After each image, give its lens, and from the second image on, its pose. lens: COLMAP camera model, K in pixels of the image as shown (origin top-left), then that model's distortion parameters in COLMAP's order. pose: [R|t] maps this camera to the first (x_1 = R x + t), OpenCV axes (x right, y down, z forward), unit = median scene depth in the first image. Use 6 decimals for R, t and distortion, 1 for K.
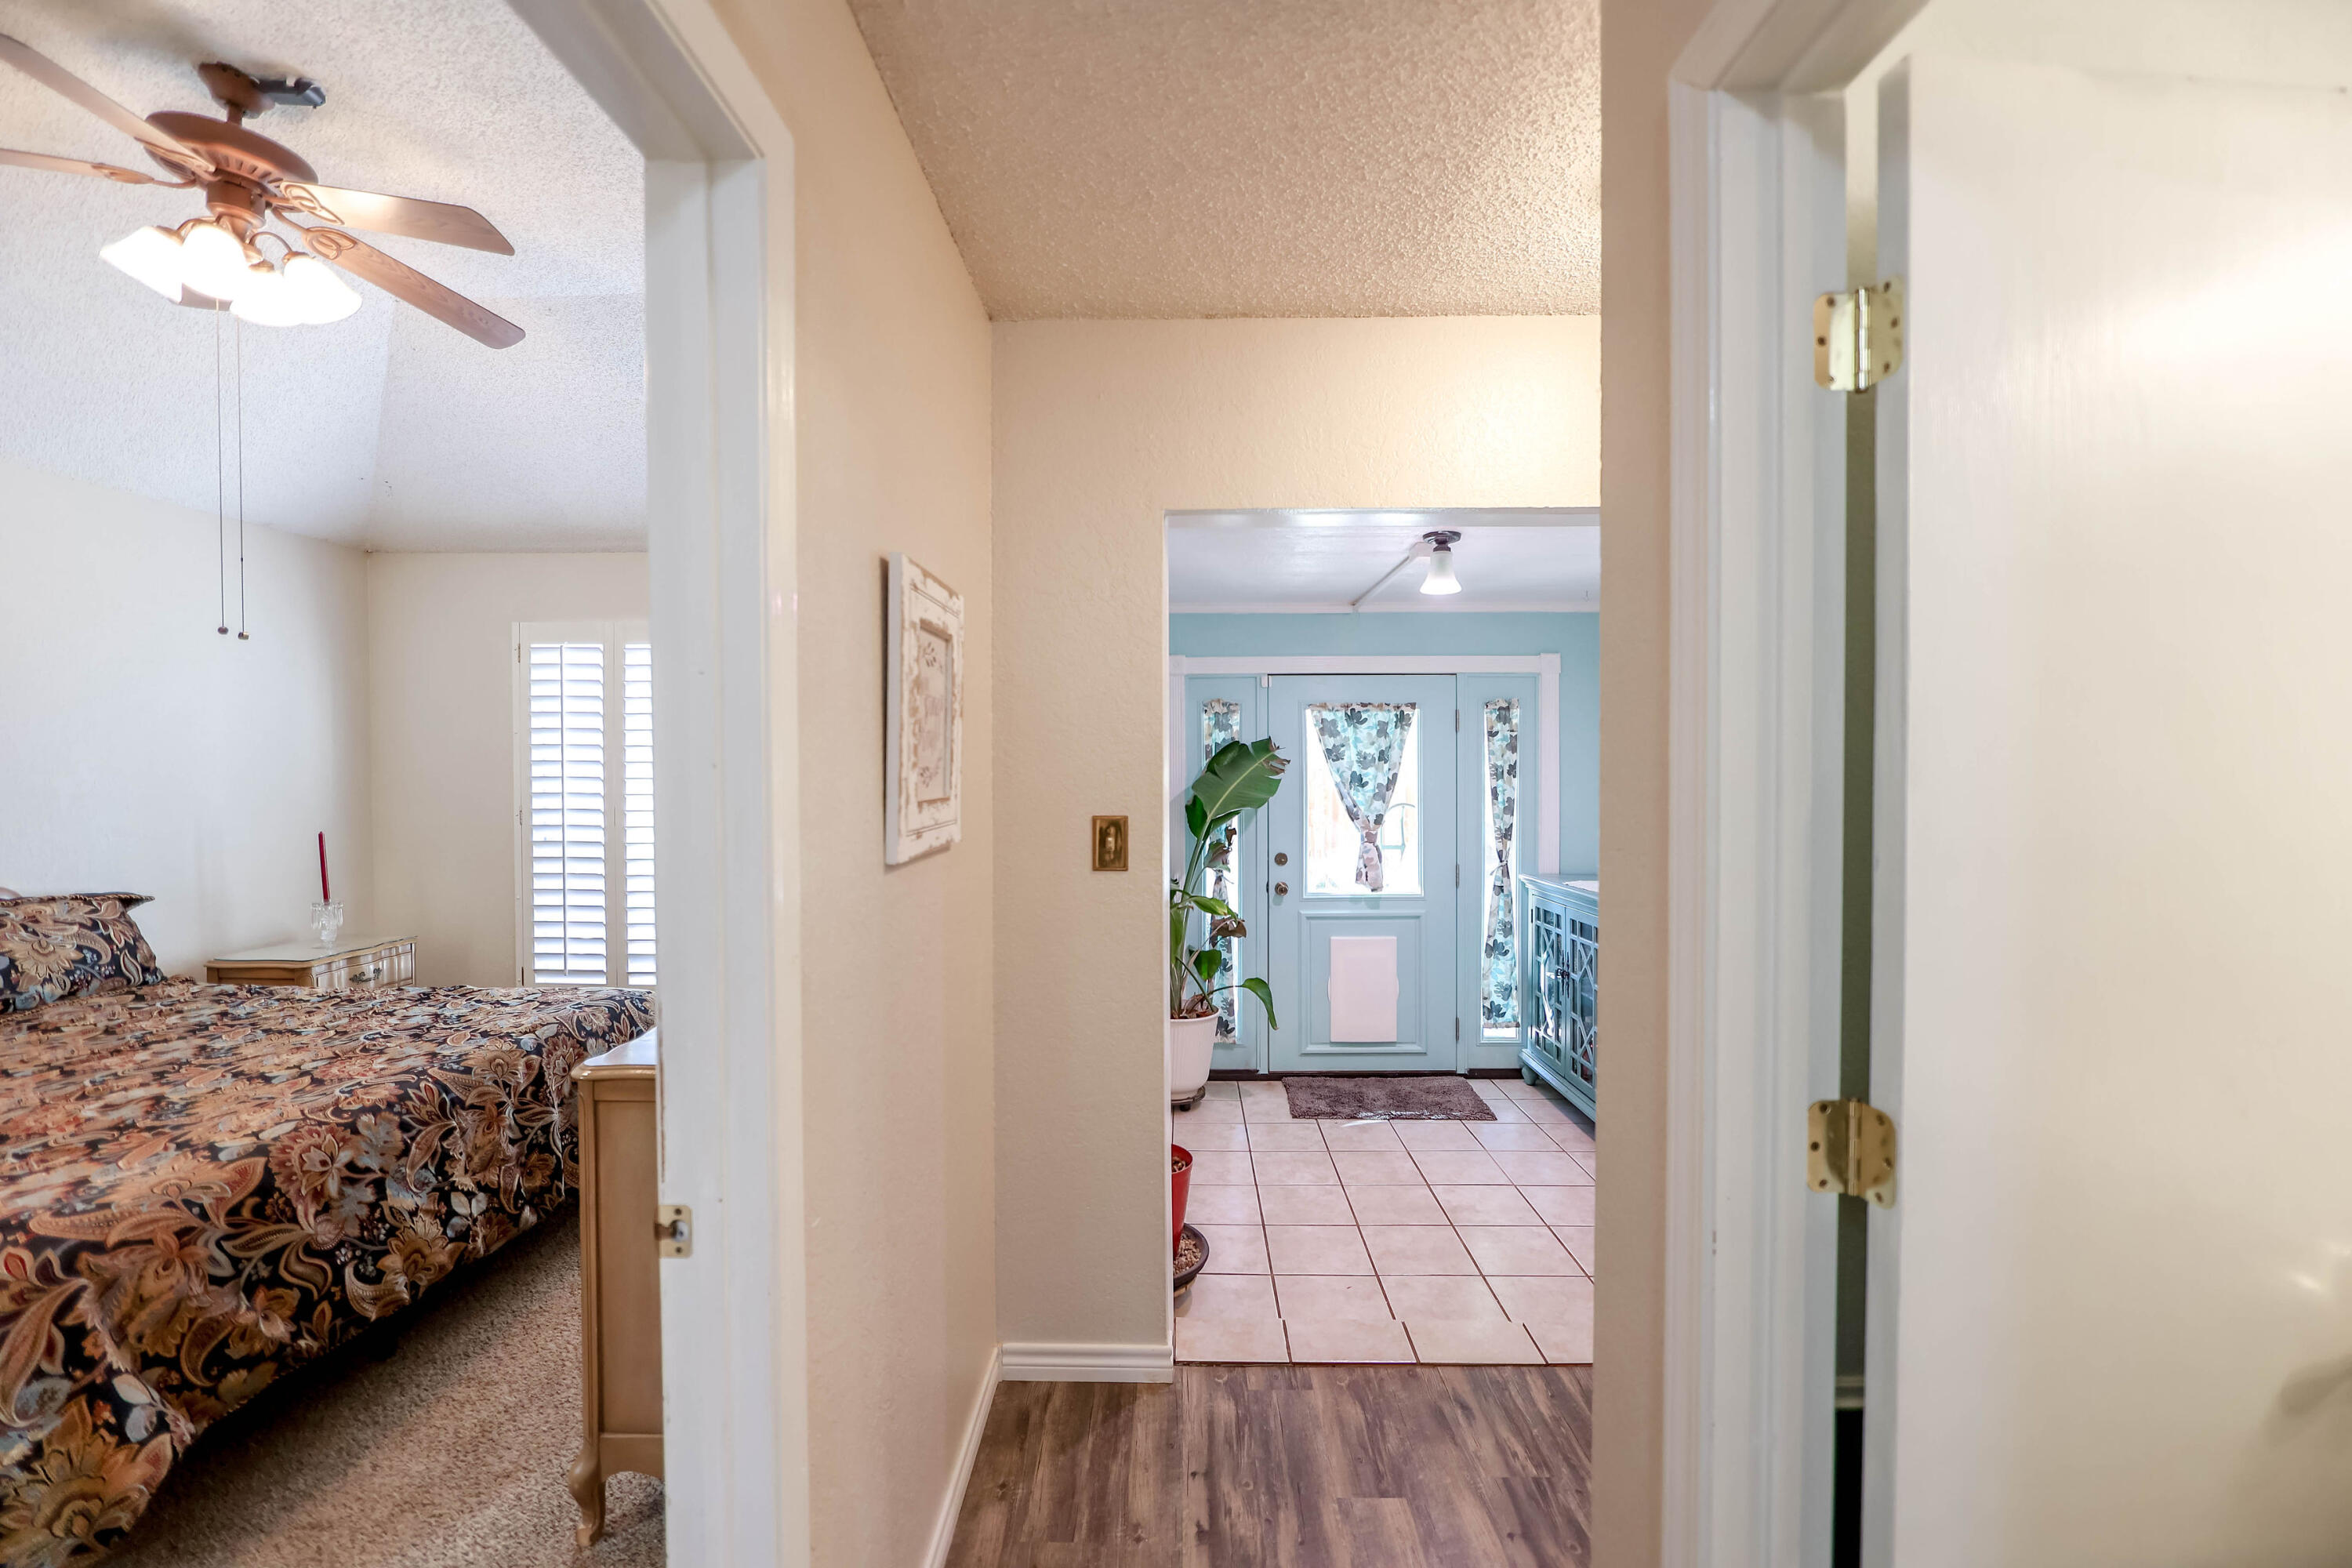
lens RADIAL K [[945.5, 0, 1180.0], [0, 945.5, 781.7], [0, 0, 1]] dist [-0.008318, 0.002692]
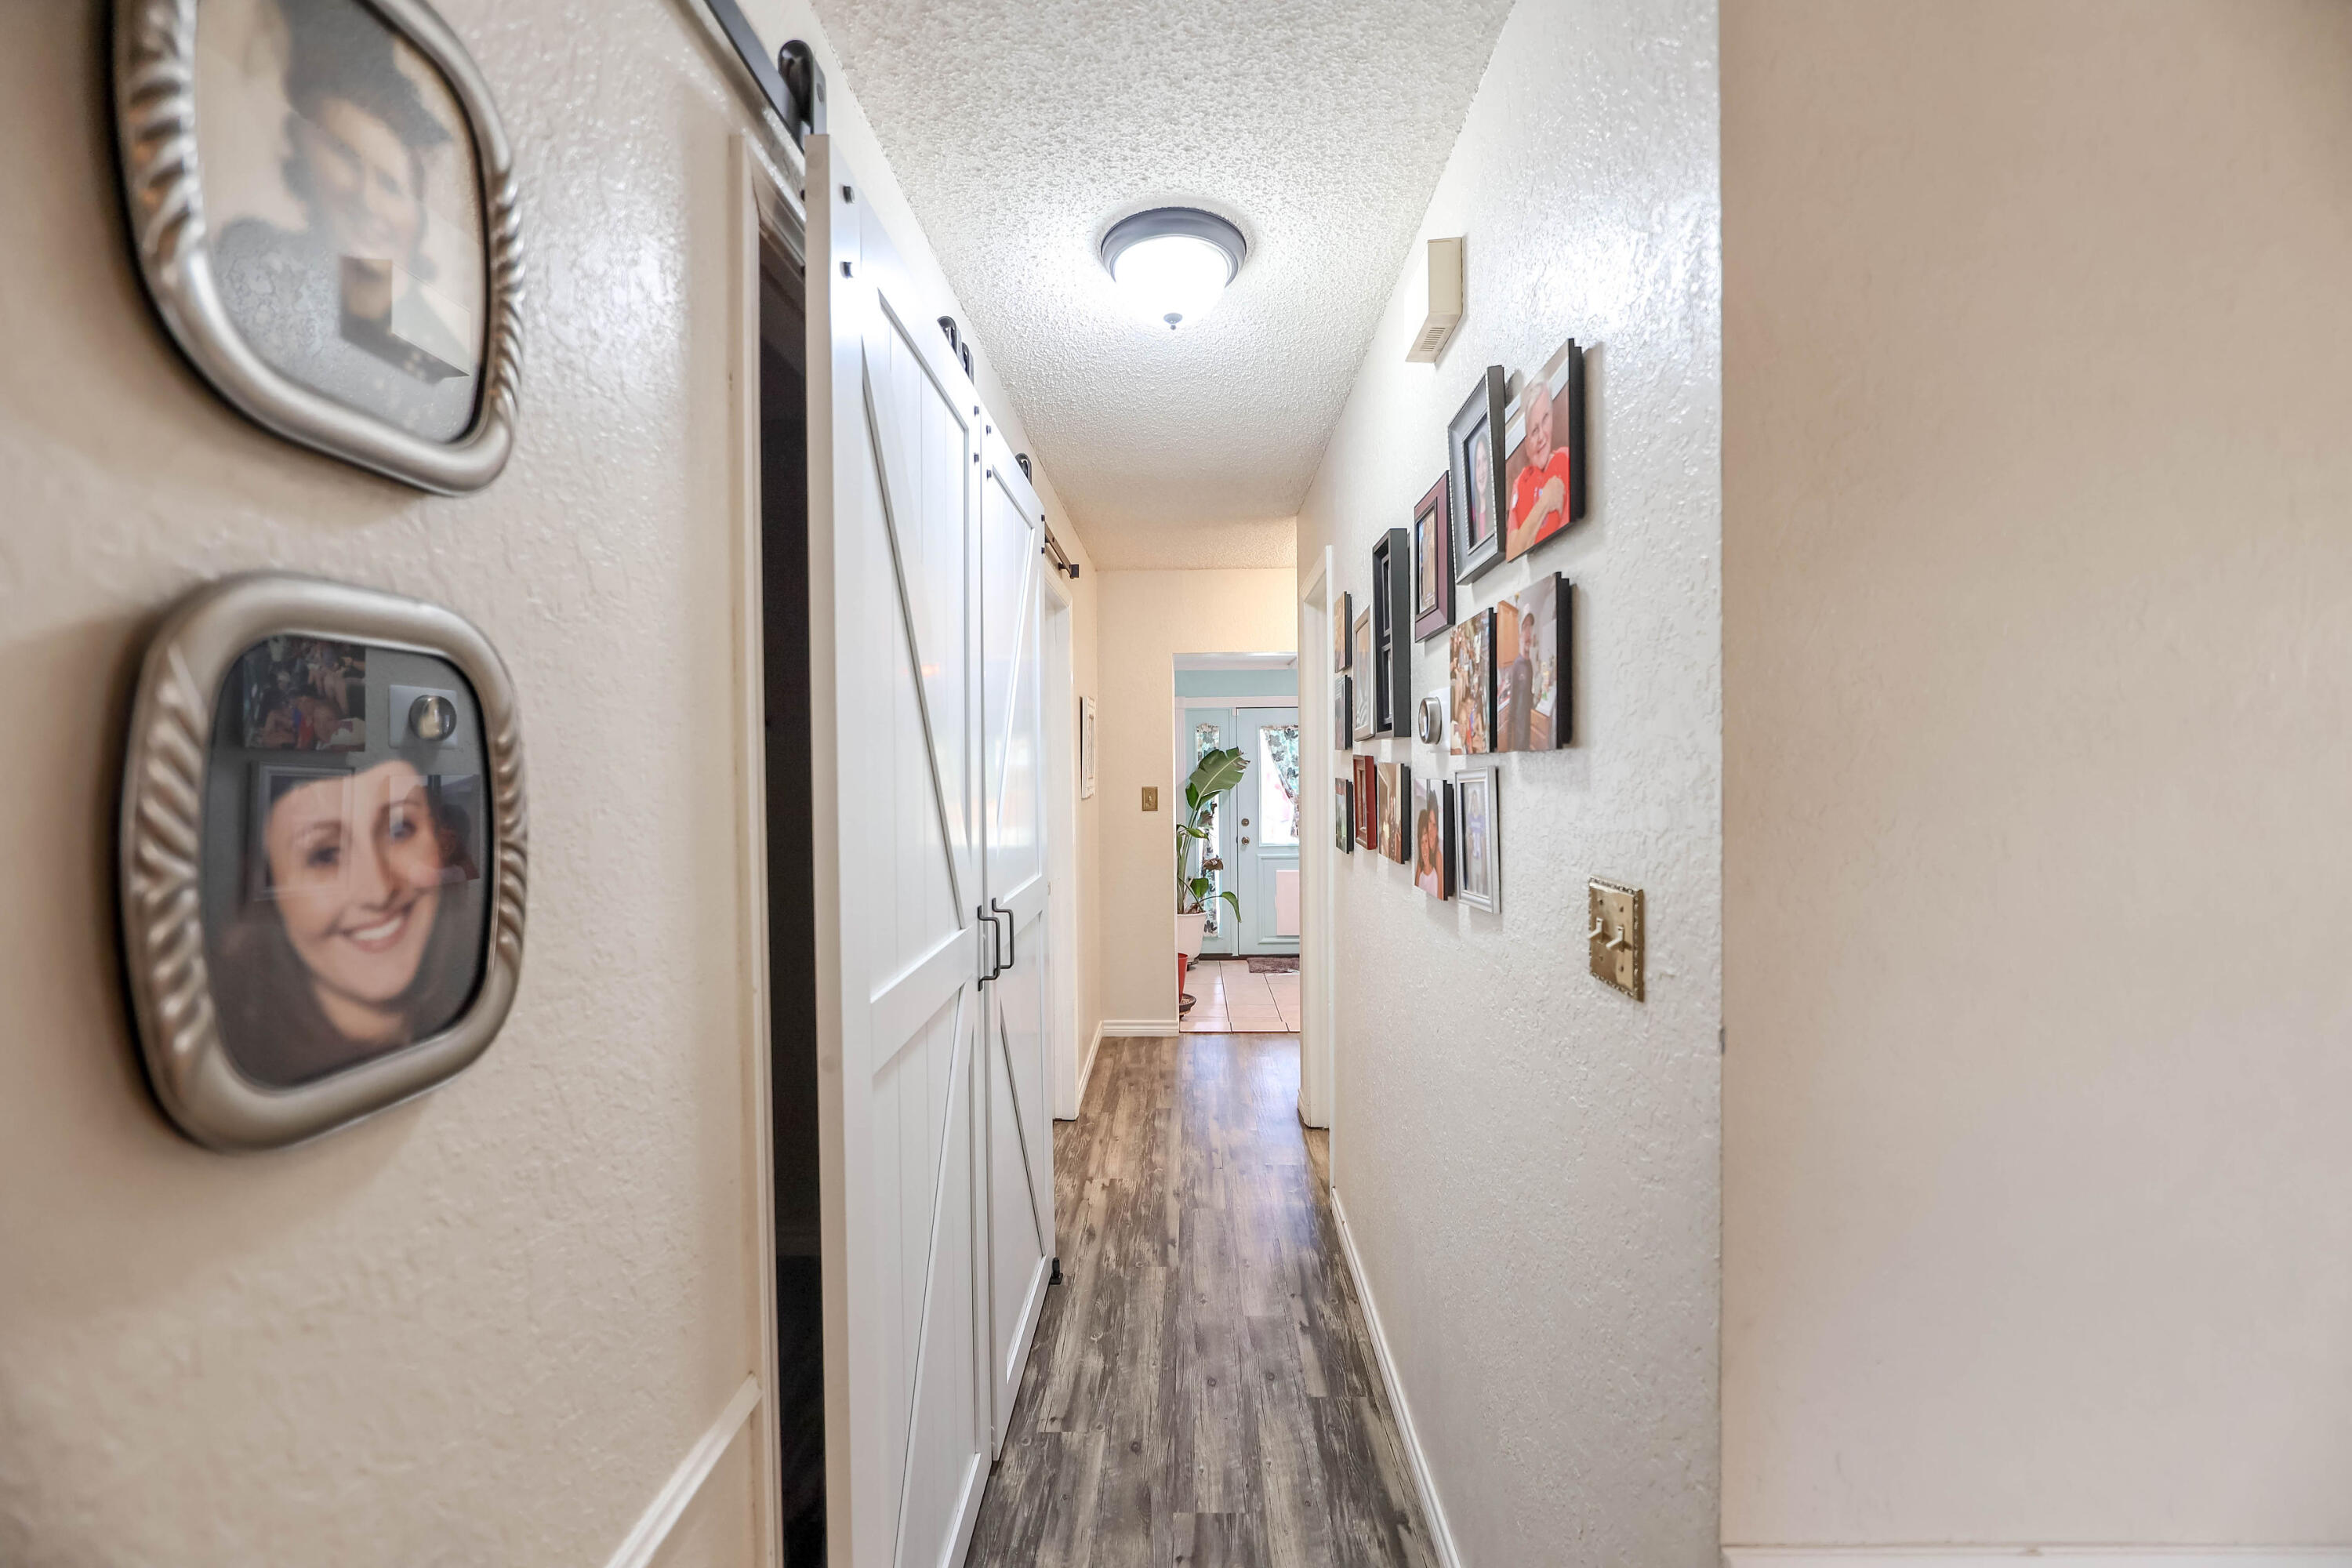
lens RADIAL K [[945.5, 0, 1180.0], [0, 945.5, 781.7], [0, 0, 1]] dist [-0.008318, 0.002692]
pose [[0.999958, -0.006060, -0.006811, 0.059710], [0.006072, 0.999980, 0.001793, 0.080499], [0.006800, -0.001835, 0.999975, -5.306473]]
